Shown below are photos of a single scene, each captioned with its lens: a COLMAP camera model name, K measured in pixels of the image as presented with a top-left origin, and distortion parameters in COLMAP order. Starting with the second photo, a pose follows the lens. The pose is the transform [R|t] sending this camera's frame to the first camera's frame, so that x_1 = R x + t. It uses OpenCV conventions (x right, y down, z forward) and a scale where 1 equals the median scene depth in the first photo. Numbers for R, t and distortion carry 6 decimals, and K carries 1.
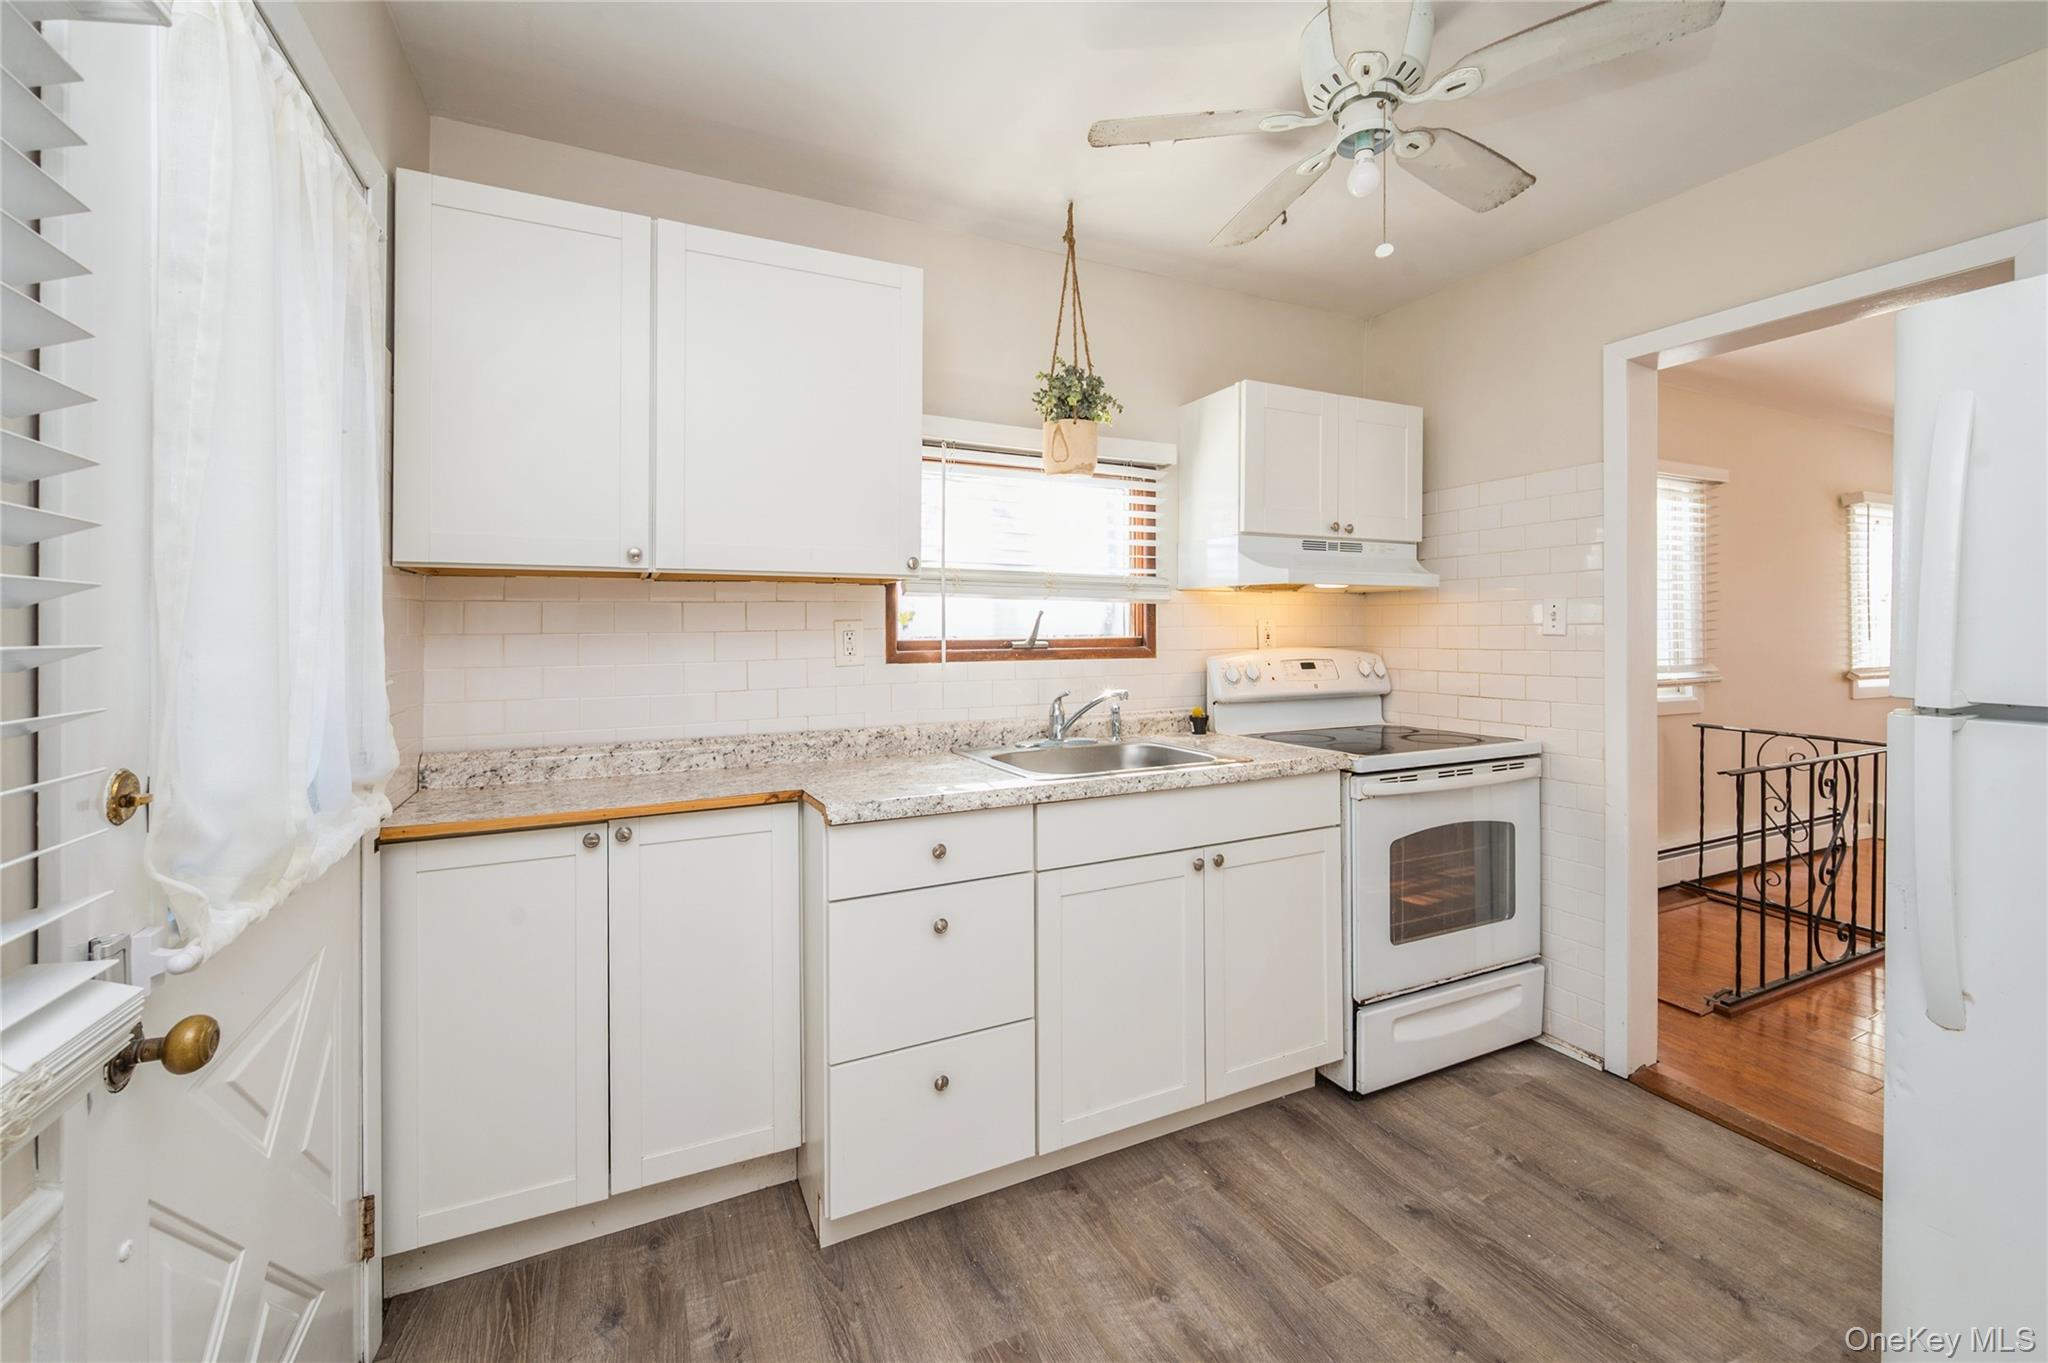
lens RADIAL K [[841.1, 0, 1033.6], [0, 841.1, 624.1], [0, 0, 1]] dist [0.002567, -0.001806]
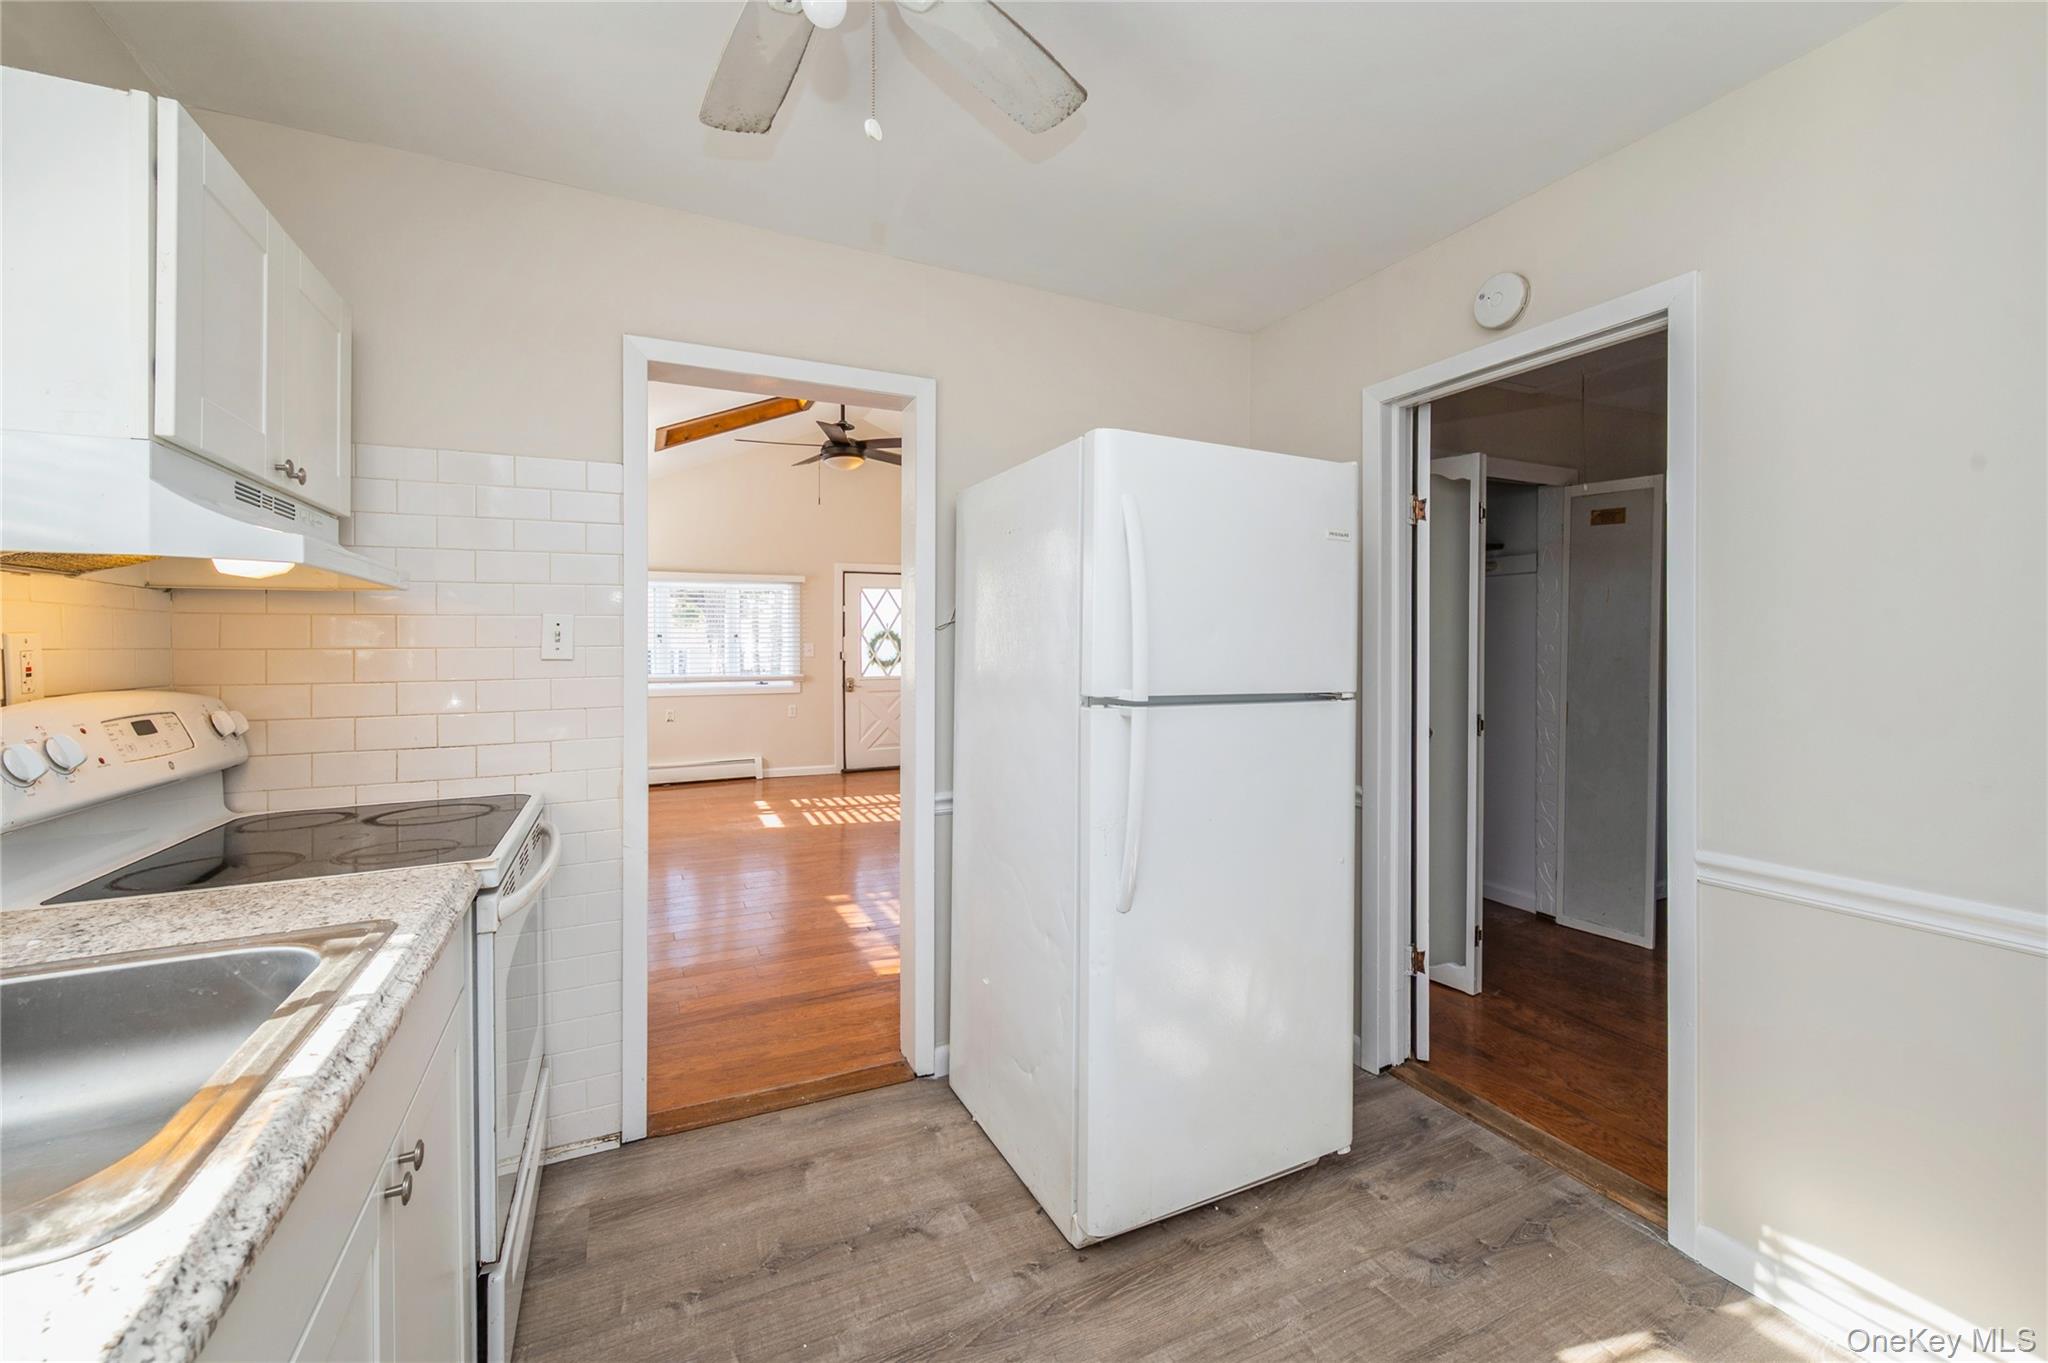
lens RADIAL K [[841.1, 0, 1017.2], [0, 841.1, 653.5], [0, 0, 1]] dist [0.002567, -0.001806]
pose [[0.022494, -0.009405, 0.999703, -0.236599], [0.009961, 0.999908, 0.009182, 0.008030], [-0.999697, 0.009752, 0.022586, 0.672412]]
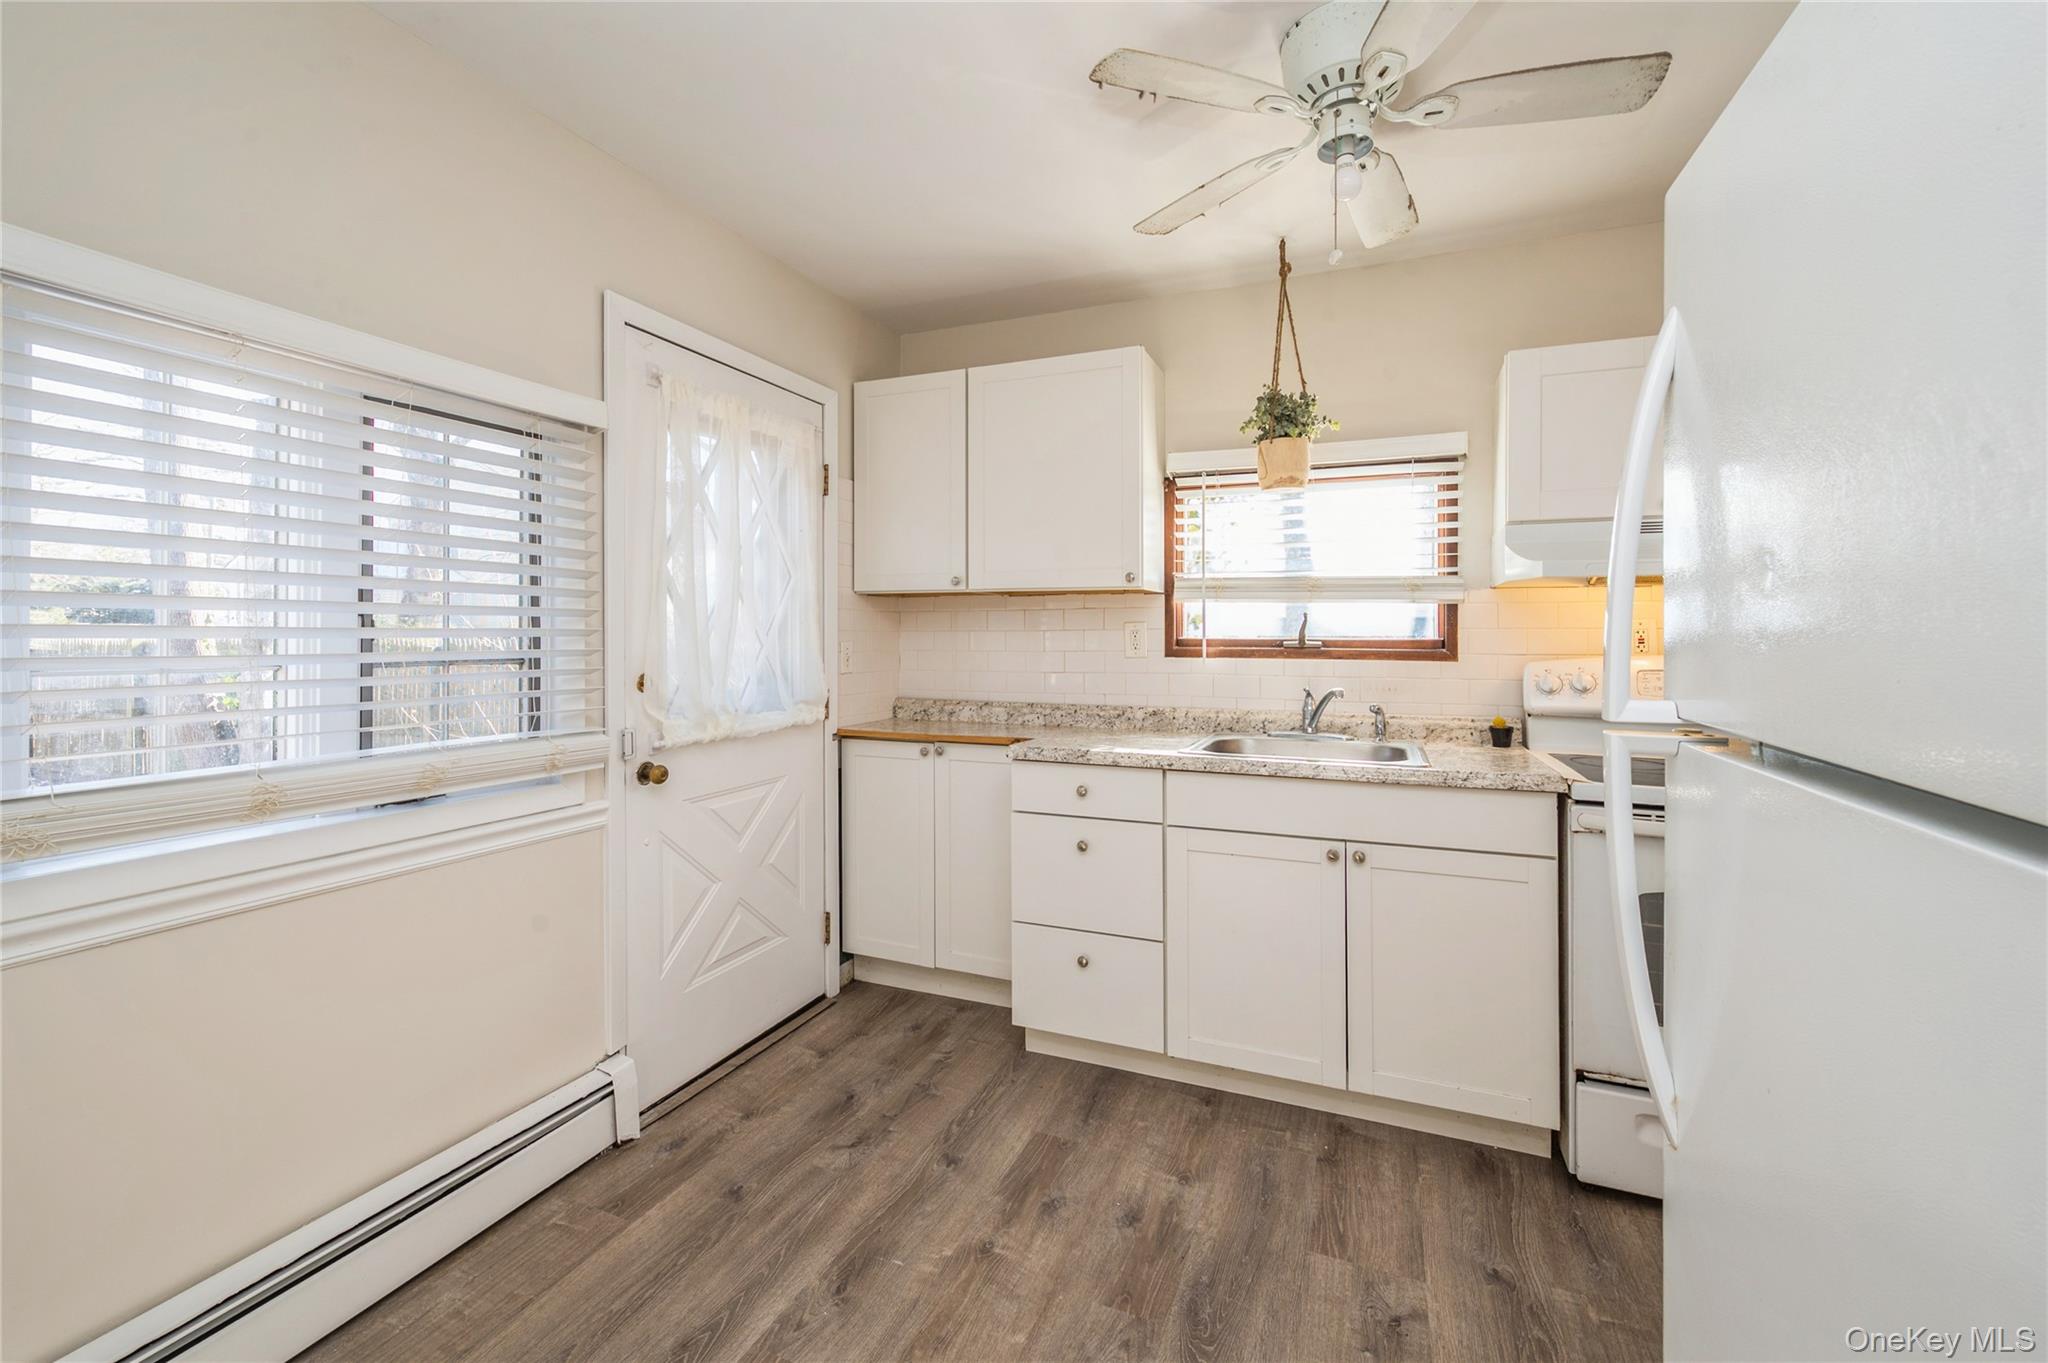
lens RADIAL K [[841.1, 0, 1025.1], [0, 841.1, 631.7], [0, 0, 1]] dist [0.002567, -0.001806]
pose [[0.659578, 0.003546, -0.751628, 0.690442], [-0.003358, 0.999993, 0.001771, 0.009134], [0.751628, 0.001356, 0.659585, 0.027239]]
